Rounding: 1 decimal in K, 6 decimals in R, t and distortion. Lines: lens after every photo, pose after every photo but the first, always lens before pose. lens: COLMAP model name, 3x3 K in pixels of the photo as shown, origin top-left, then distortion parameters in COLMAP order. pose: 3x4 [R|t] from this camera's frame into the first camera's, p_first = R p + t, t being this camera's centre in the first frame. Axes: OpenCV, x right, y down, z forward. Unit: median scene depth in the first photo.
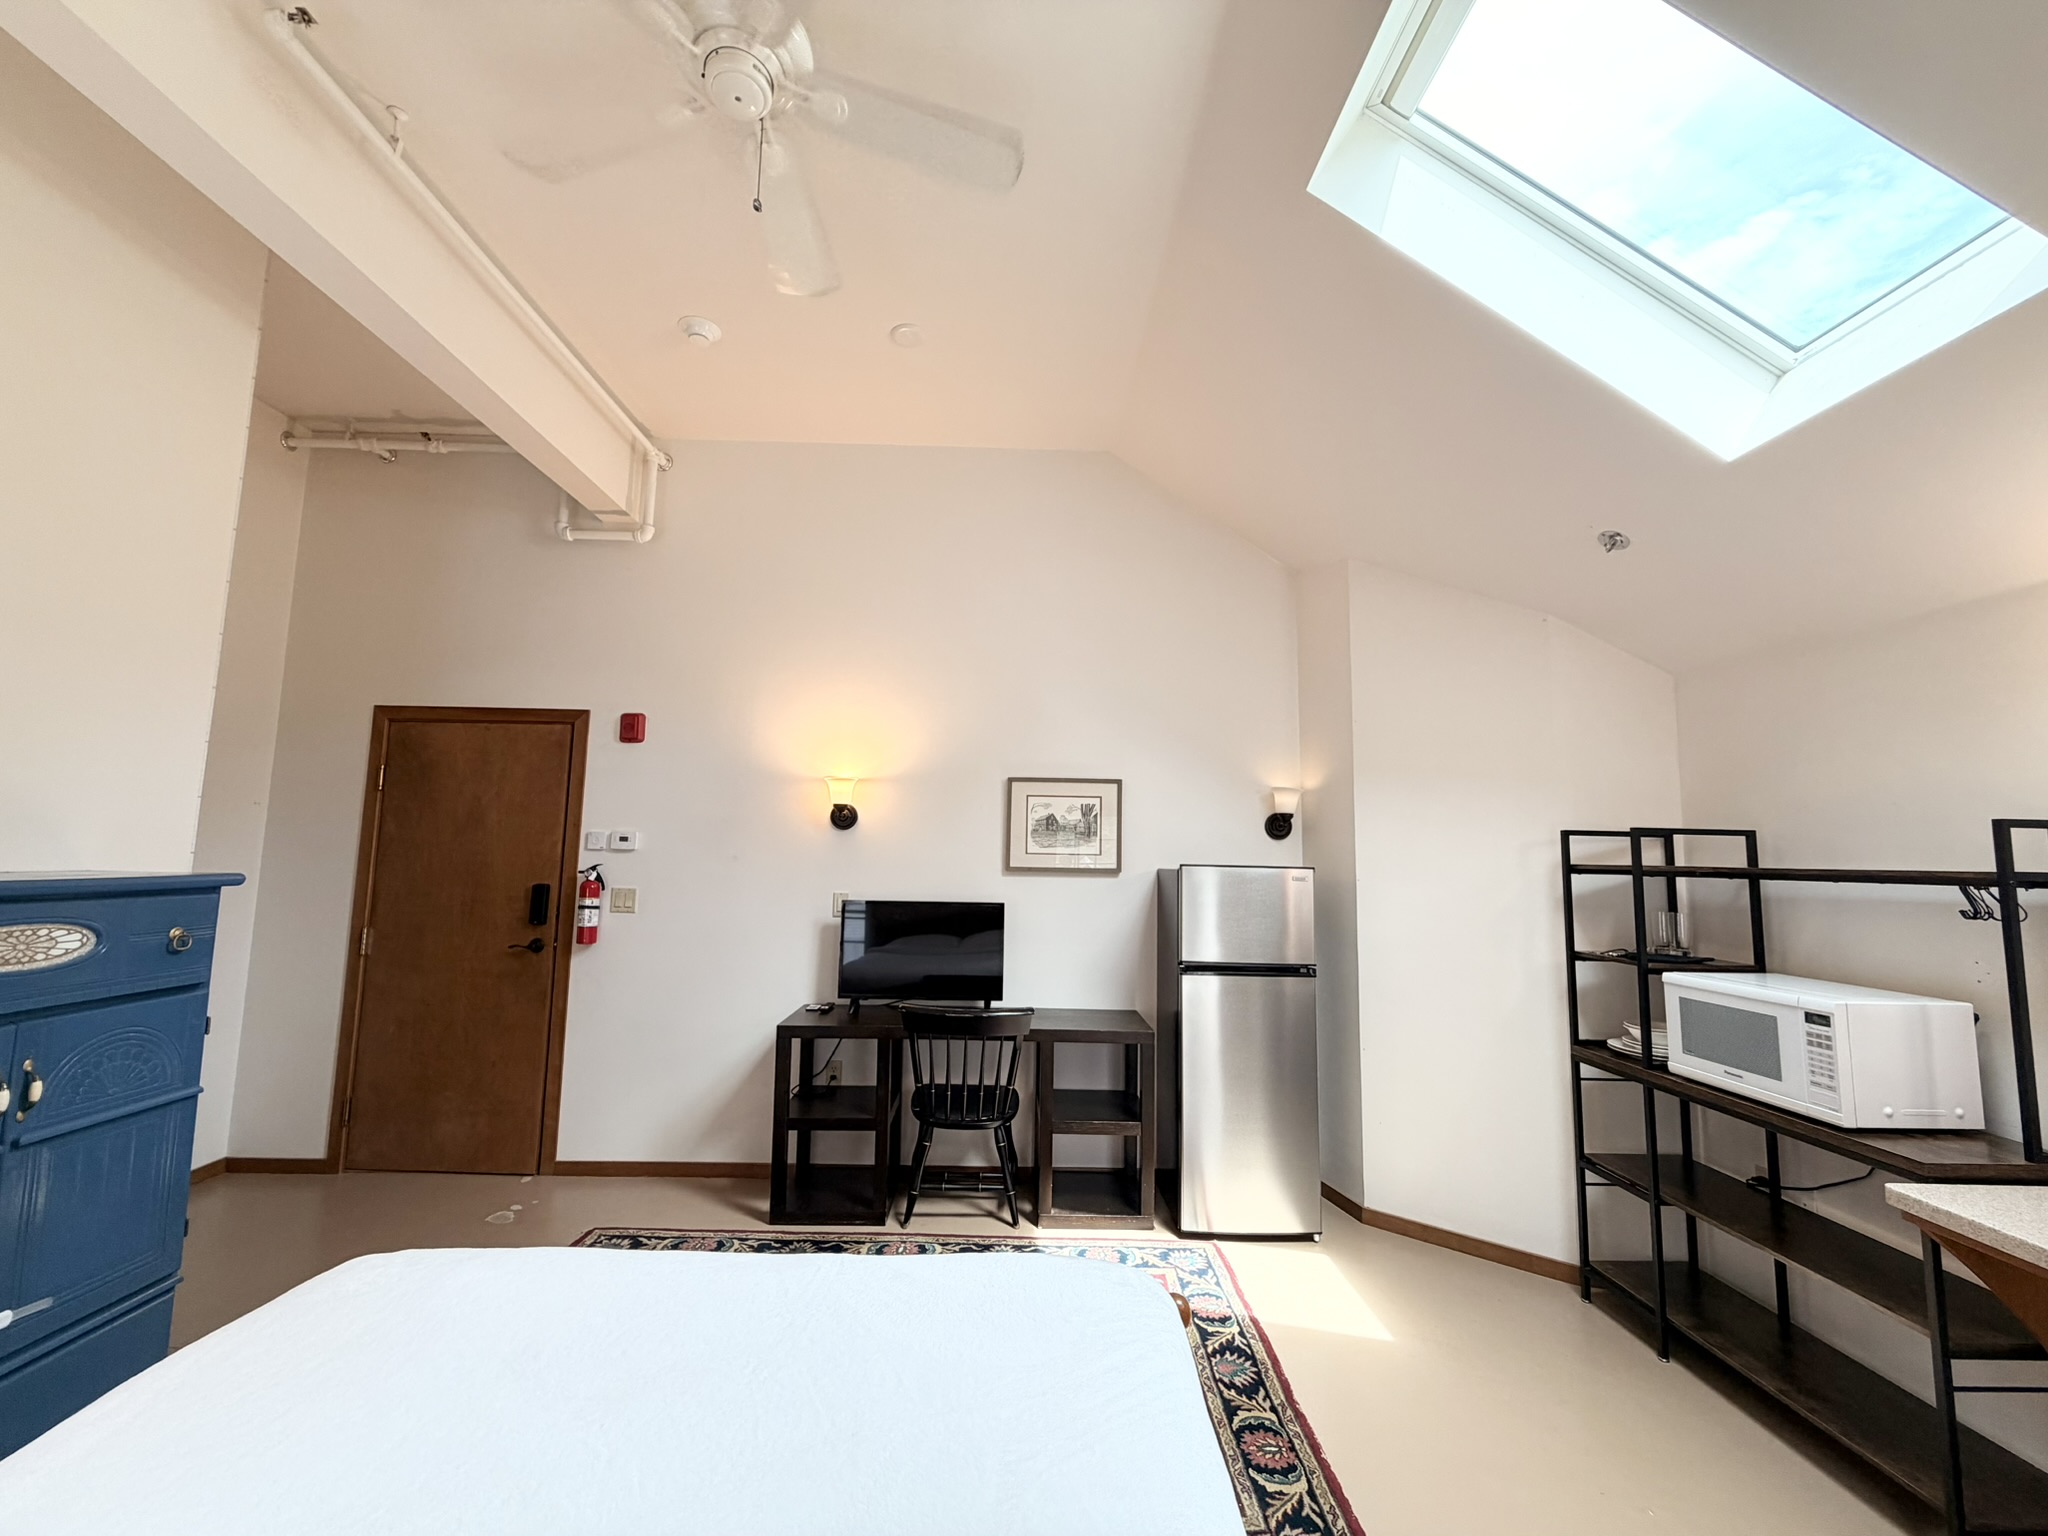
lens RADIAL K [[815.8, 0, 1017.6], [0, 815.8, 768.8], [0, 0, 1]] dist [-0.003916, 0.001262]
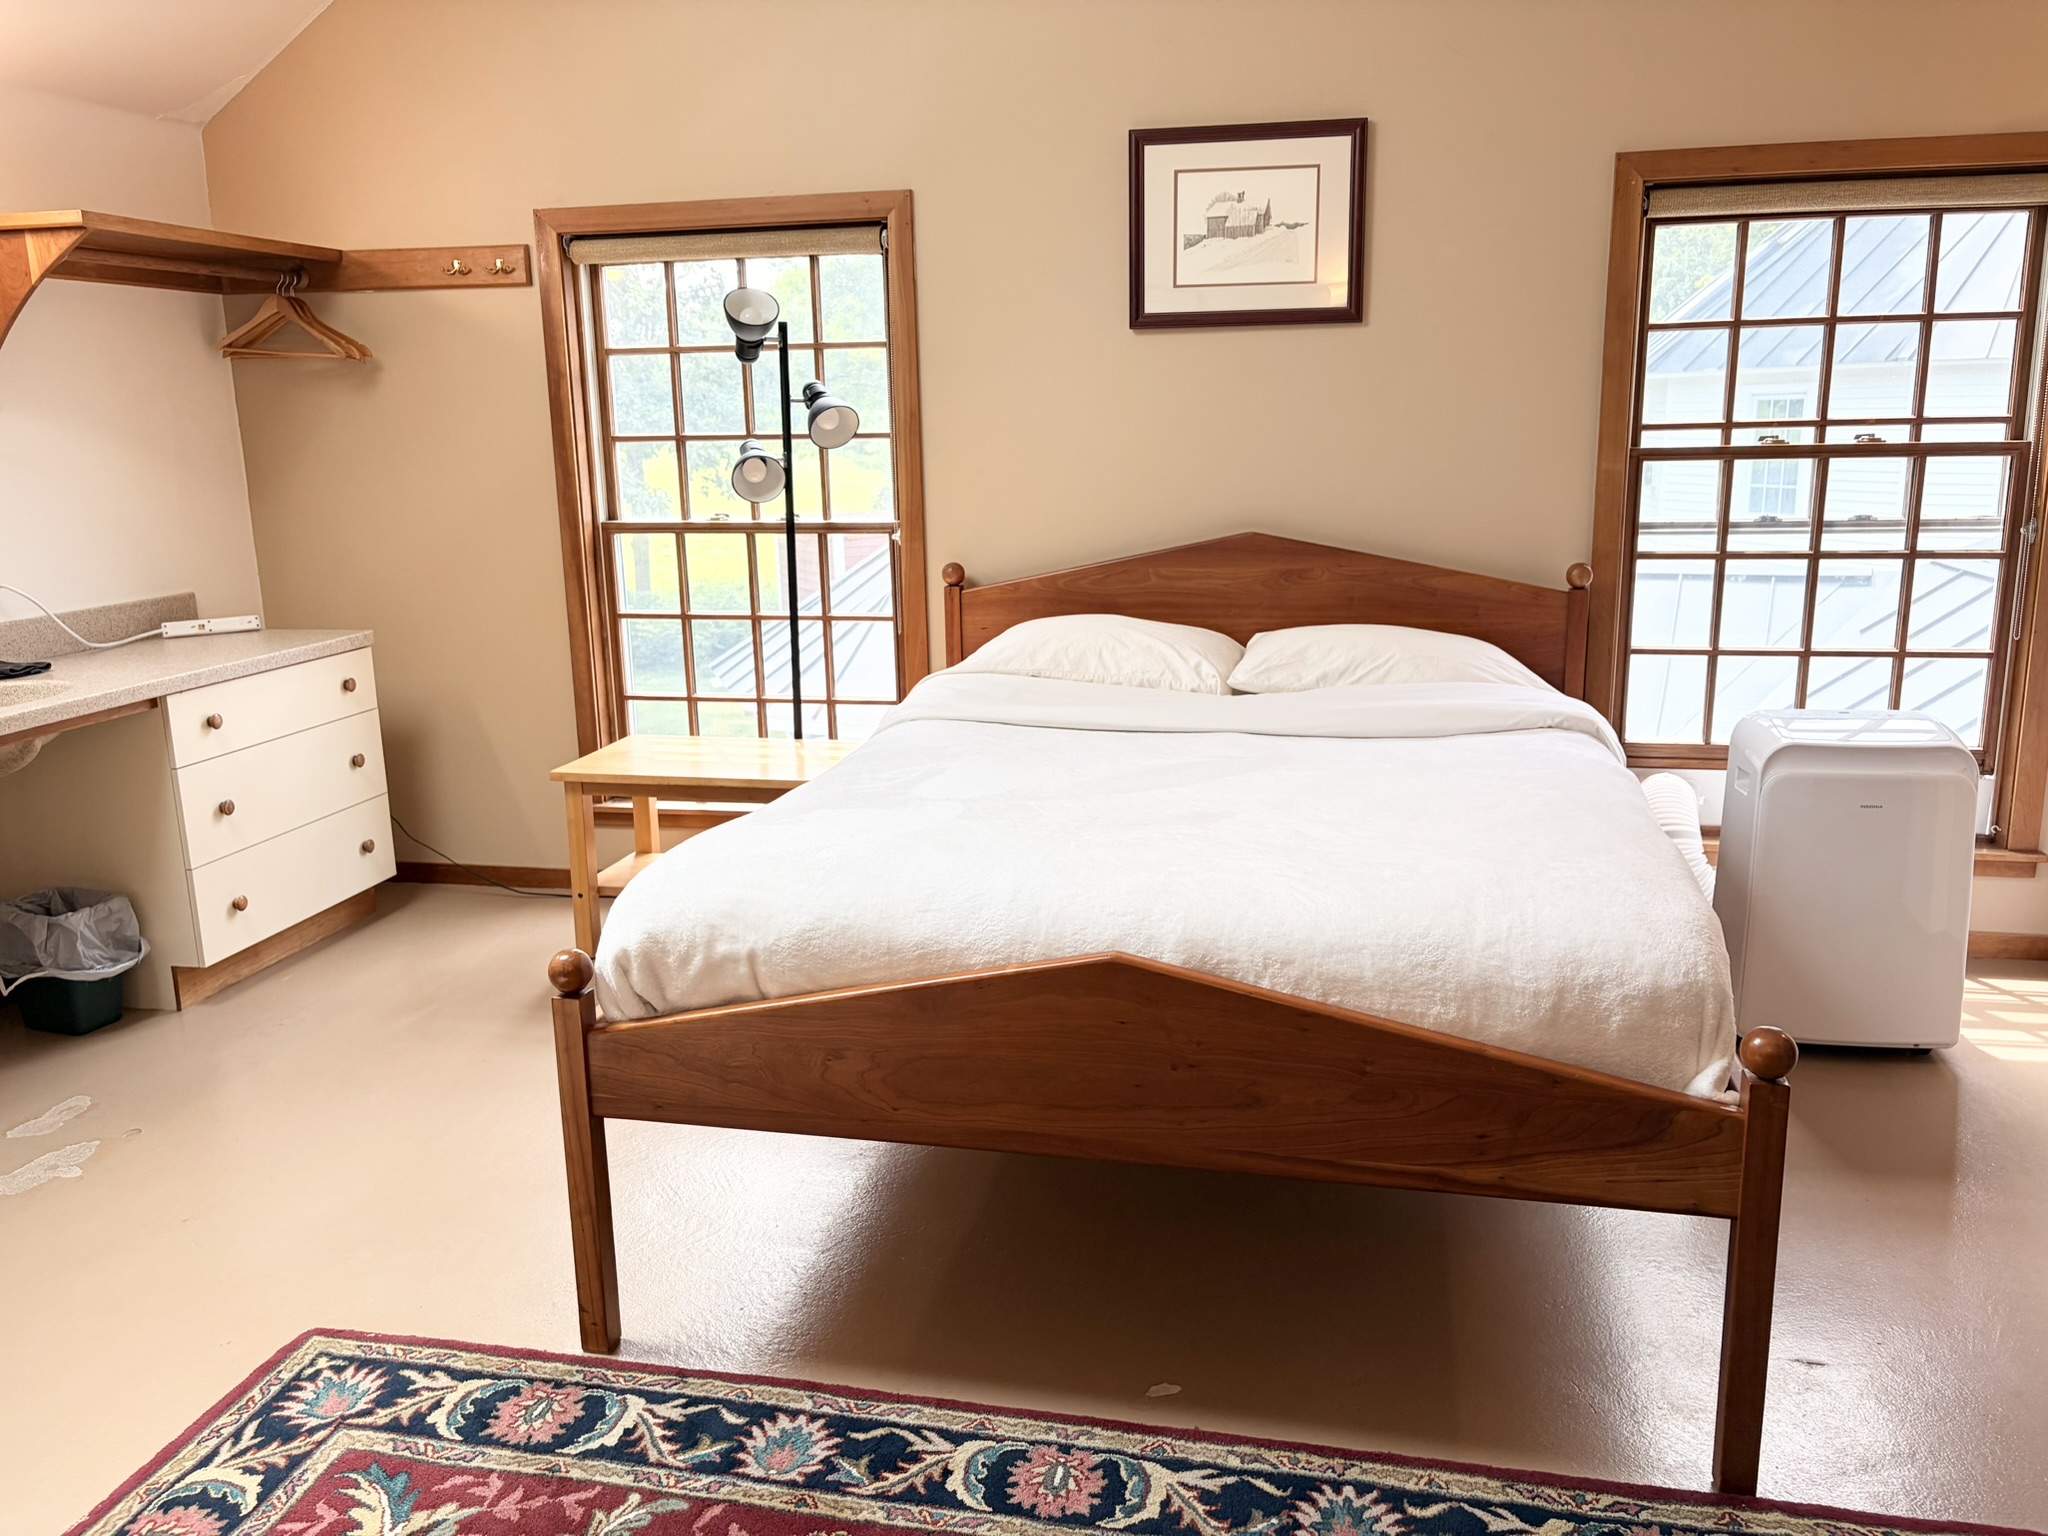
lens RADIAL K [[1543.3, 0, 1021.4], [0, 1543.3, 746.5], [0, 0, 1]] dist [0.041132, -0.040365]
pose [[-0.976683, -0.045896, 0.209722, -0.215106], [-0.022575, 0.993421, 0.112269, 0.131422], [-0.213495, 0.104917, -0.971294, 0.990497]]
